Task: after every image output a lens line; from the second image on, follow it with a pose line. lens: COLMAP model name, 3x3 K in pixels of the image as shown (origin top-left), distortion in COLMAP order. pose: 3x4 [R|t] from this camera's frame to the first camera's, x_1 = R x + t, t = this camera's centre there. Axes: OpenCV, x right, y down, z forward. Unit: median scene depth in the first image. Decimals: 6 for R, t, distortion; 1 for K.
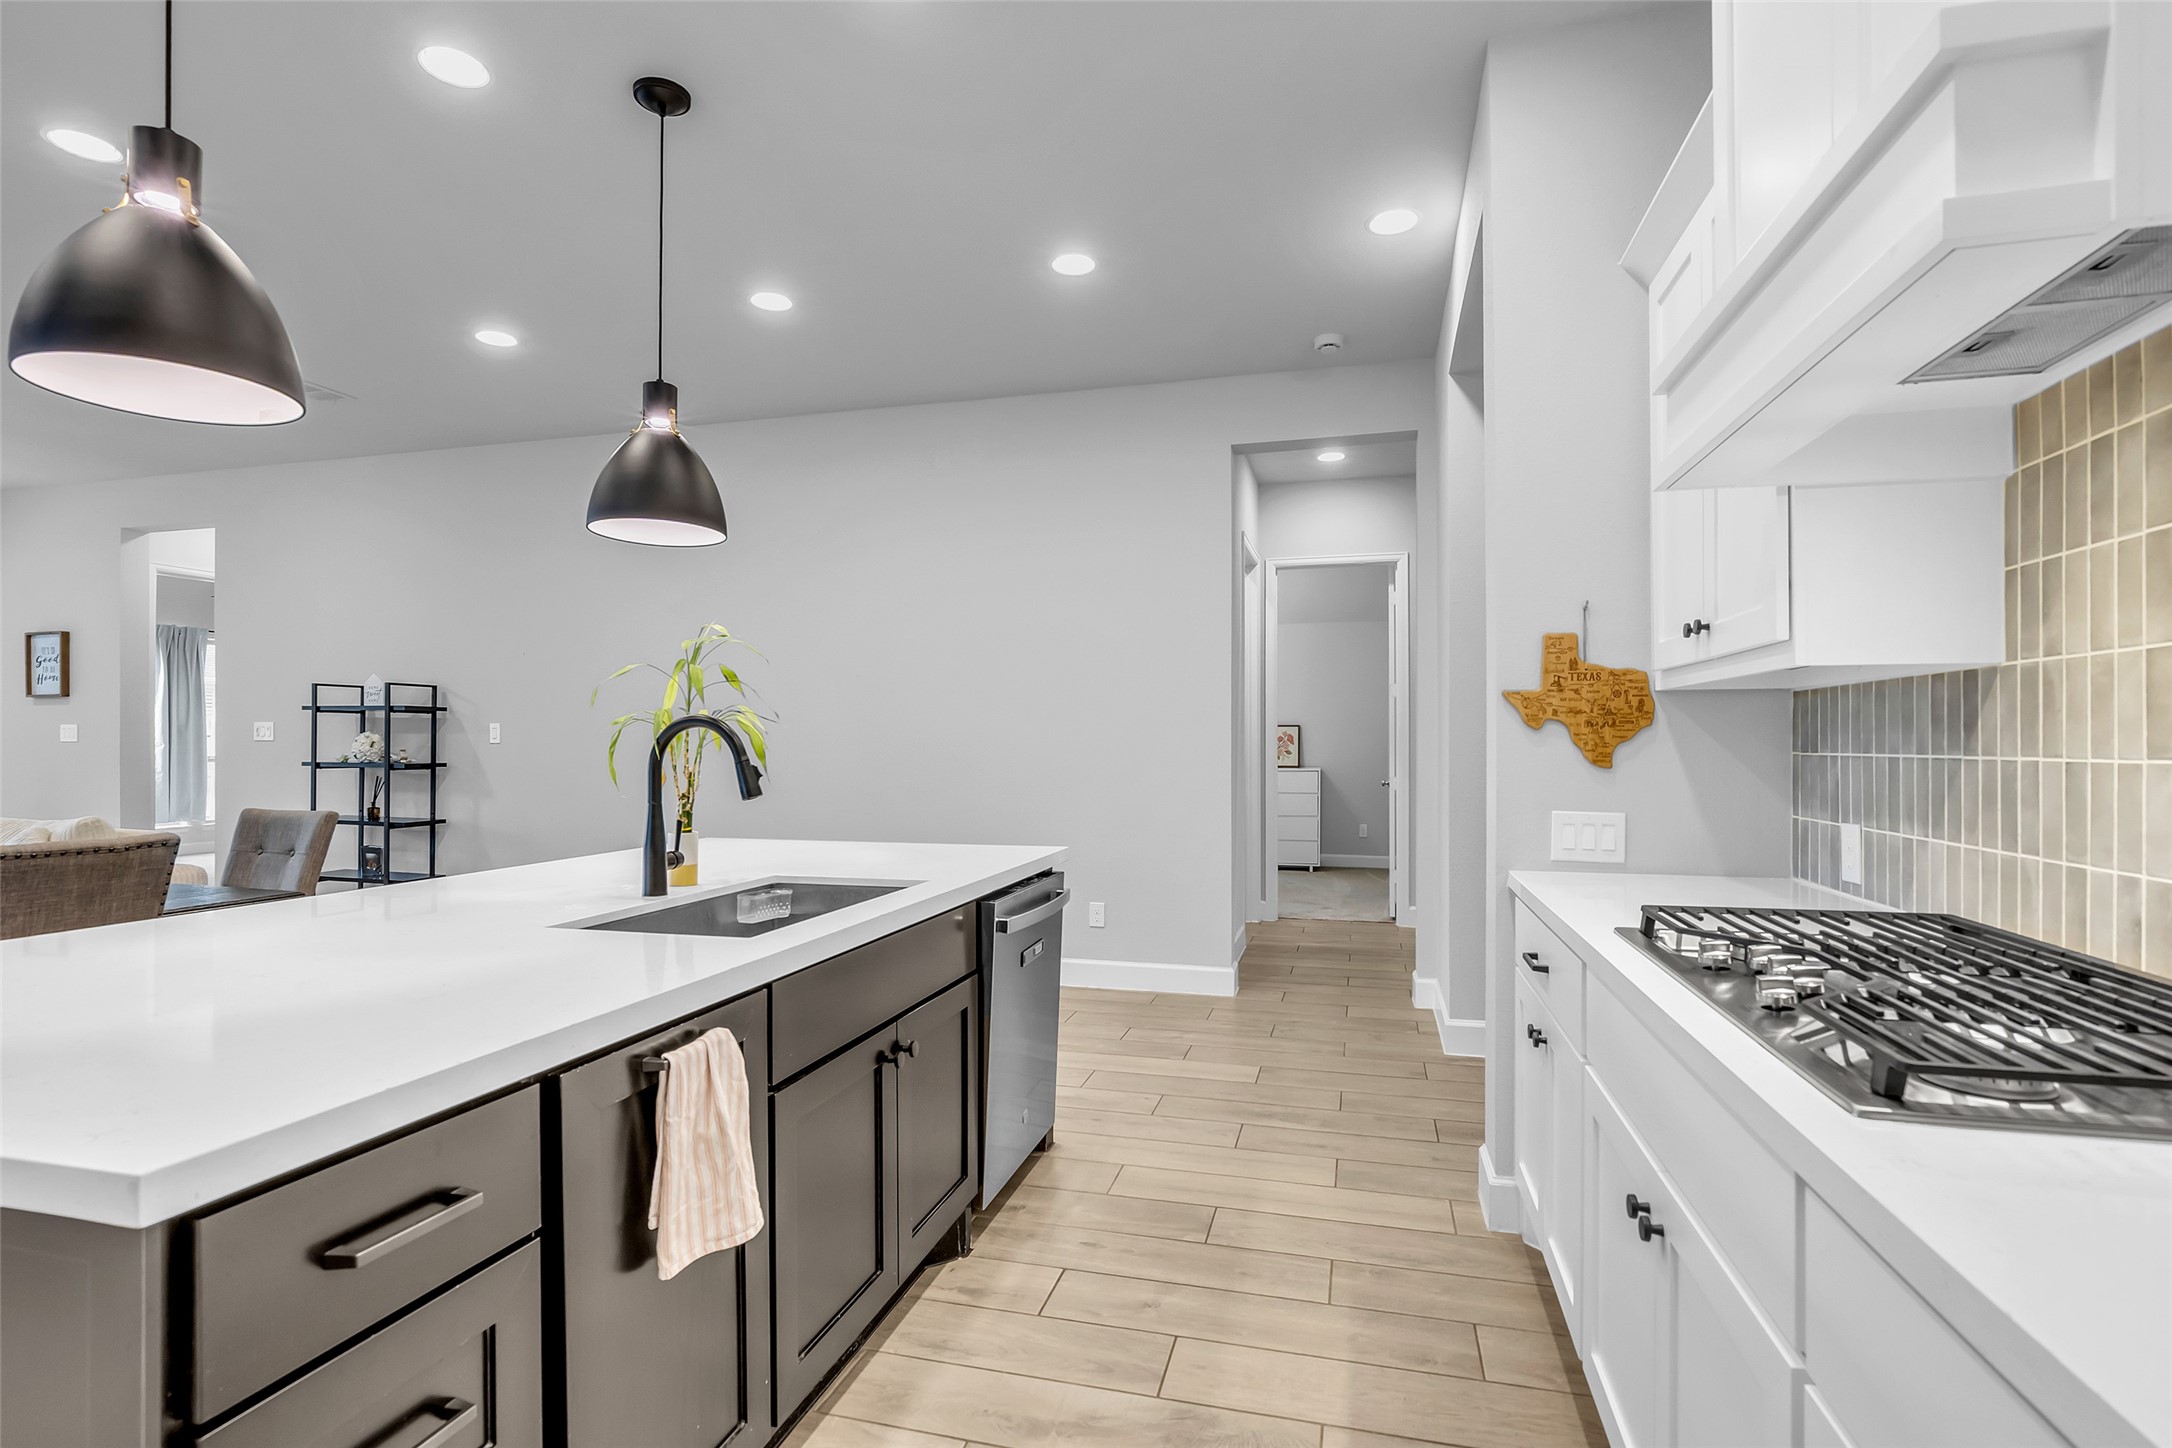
lens RADIAL K [[1020.4, 0, 1092.0], [0, 1020.4, 739.9], [0, 0, 1]] dist [-0.015339, 0.003953]
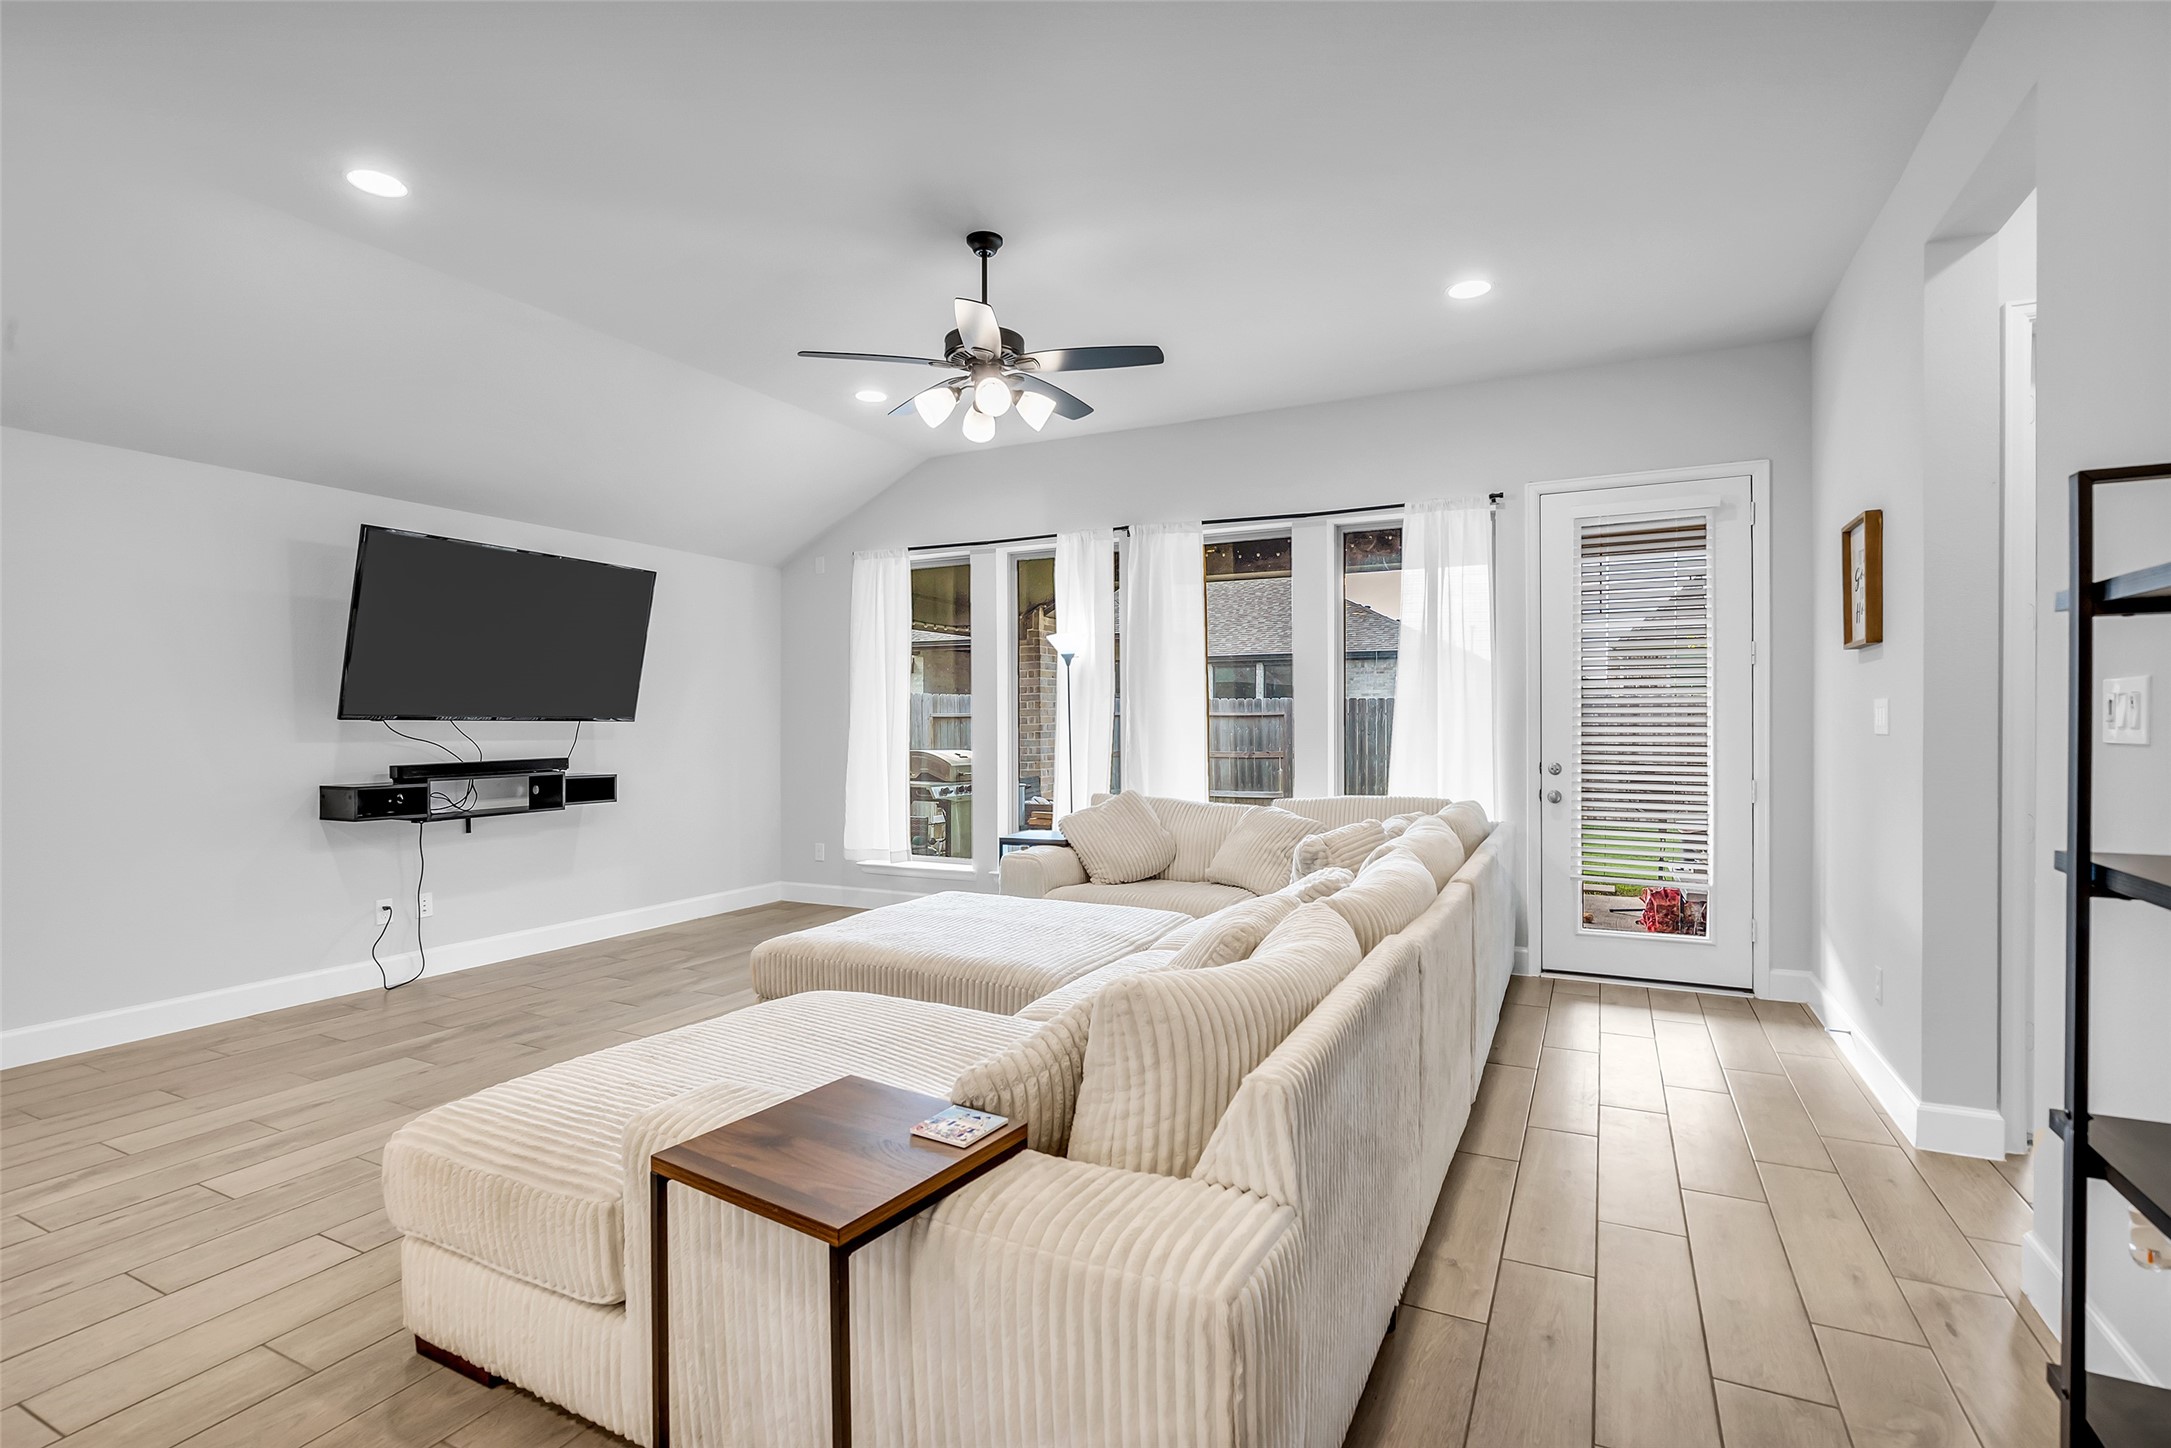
lens RADIAL K [[1022.0, 0, 1085.5], [0, 1022.0, 724.0], [0, 0, 1]] dist [-0.013630, -0.000139]
pose [[-0.210012, 0.004371, -0.977689, -0.932991], [0.002528, 0.999989, 0.003927, -0.013604], [0.977696, -0.001647, -0.210021, 1.488660]]
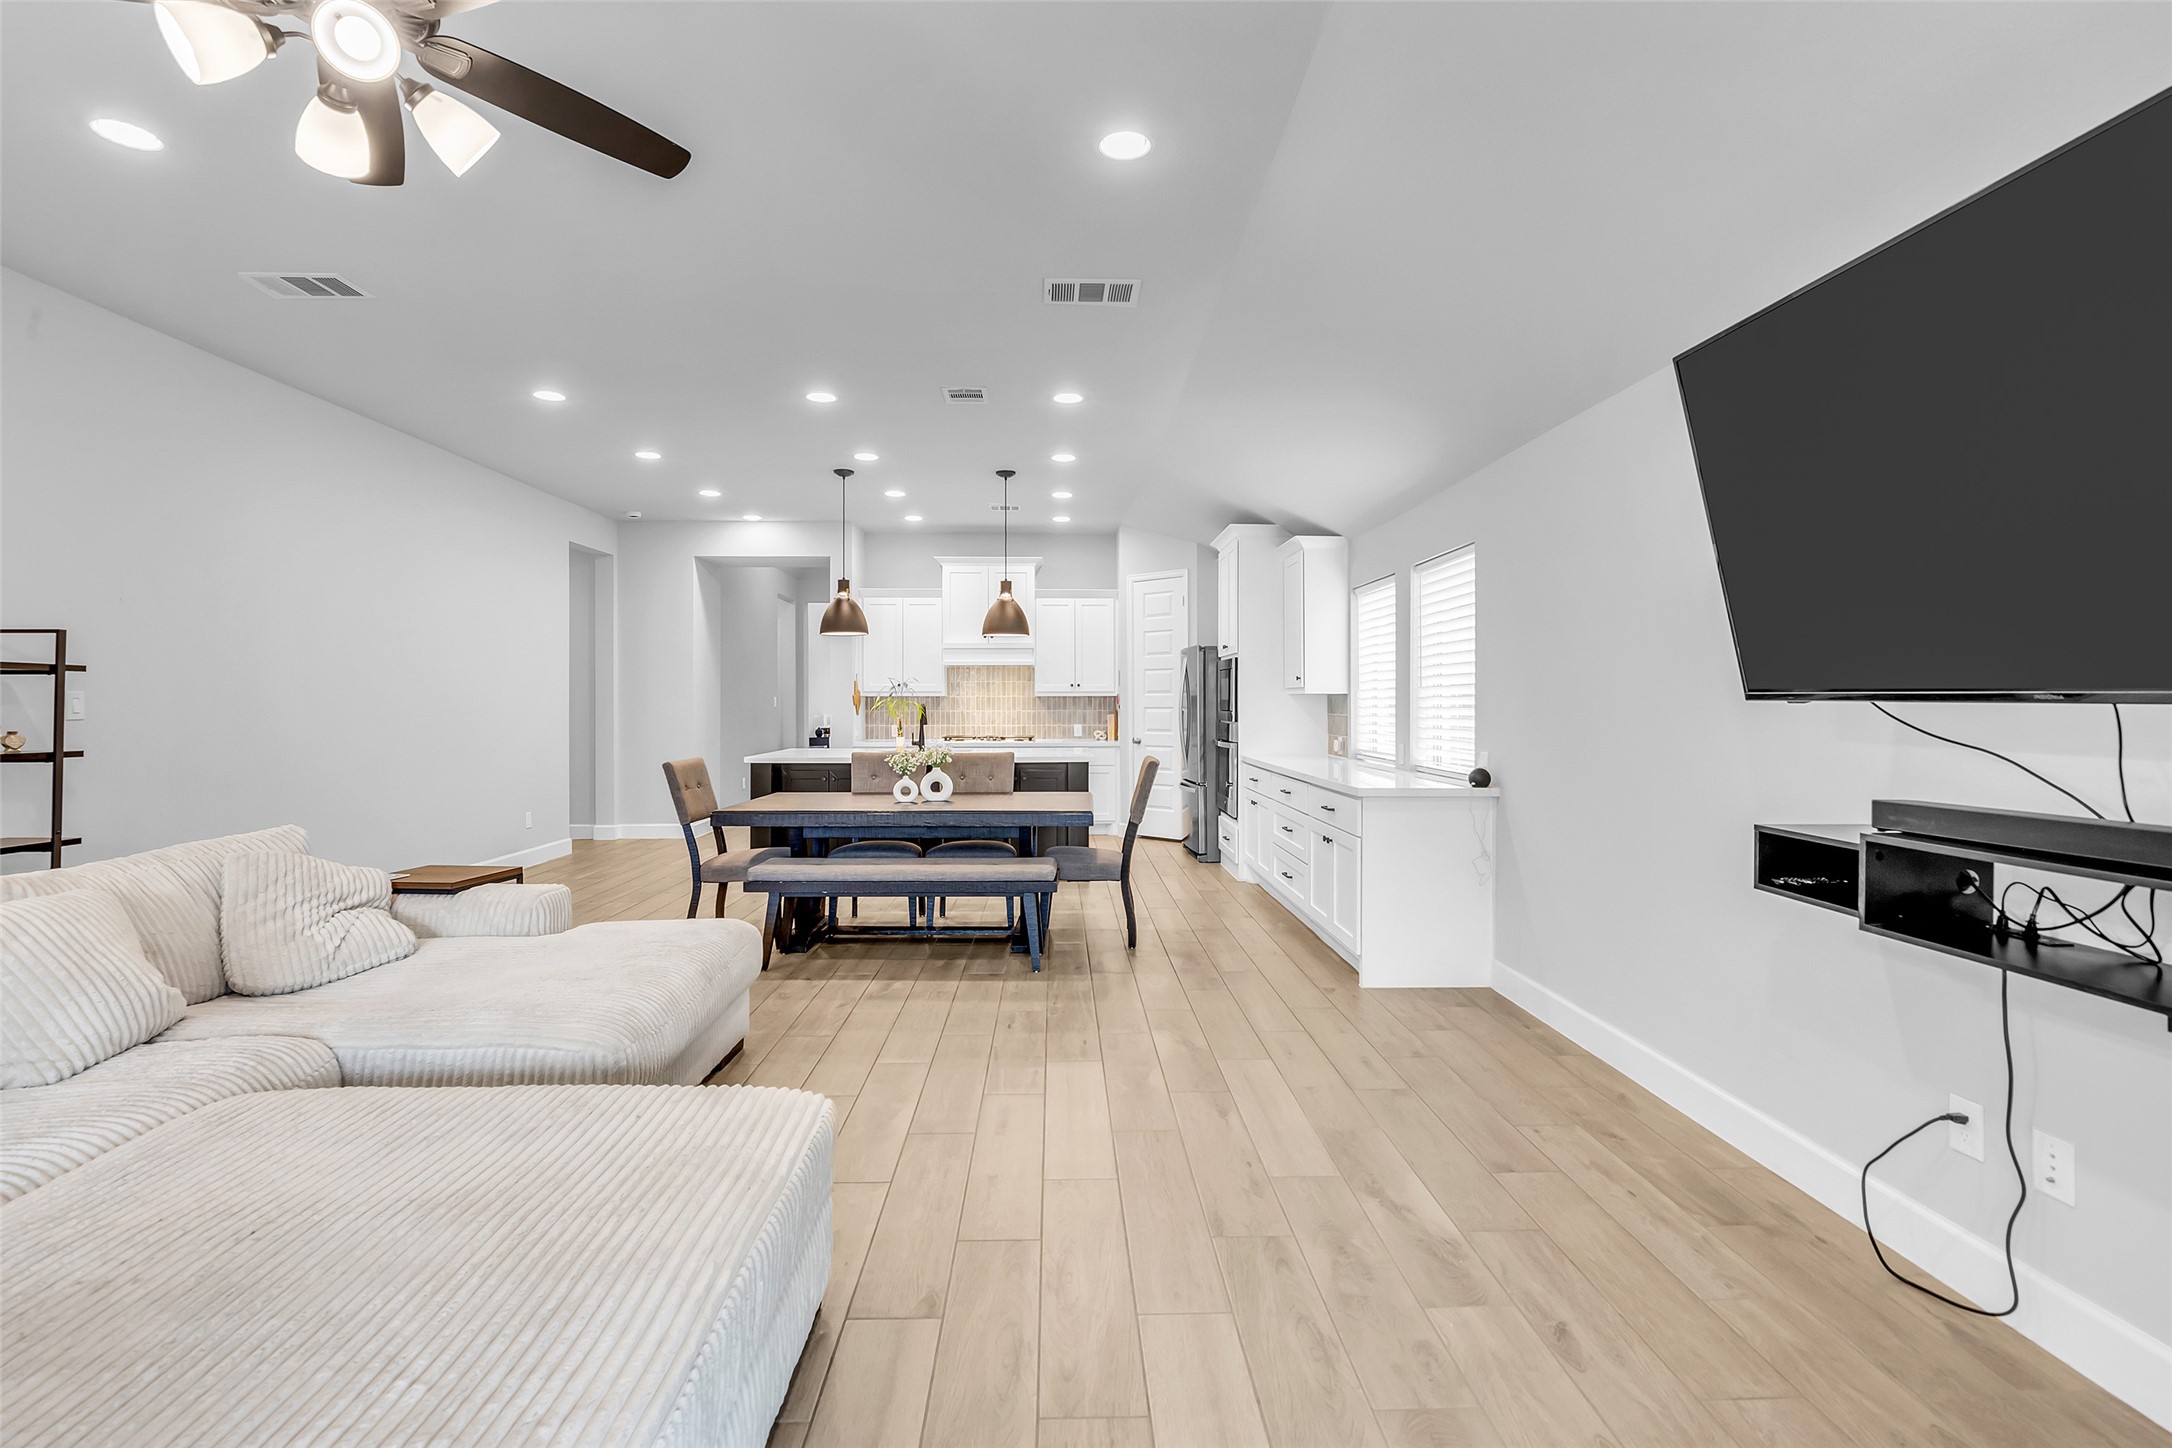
lens RADIAL K [[1007.8, 0, 1083.8], [0, 1007.8, 702.3], [0, 0, 1]] dist [-0.015850, 0.001841]
pose [[-0.285772, 0.000740, 0.958297, -2.579329], [0.000260, 1.000000, -0.000694, -0.015319], [-0.958298, 0.000051, -0.285772, 0.934893]]
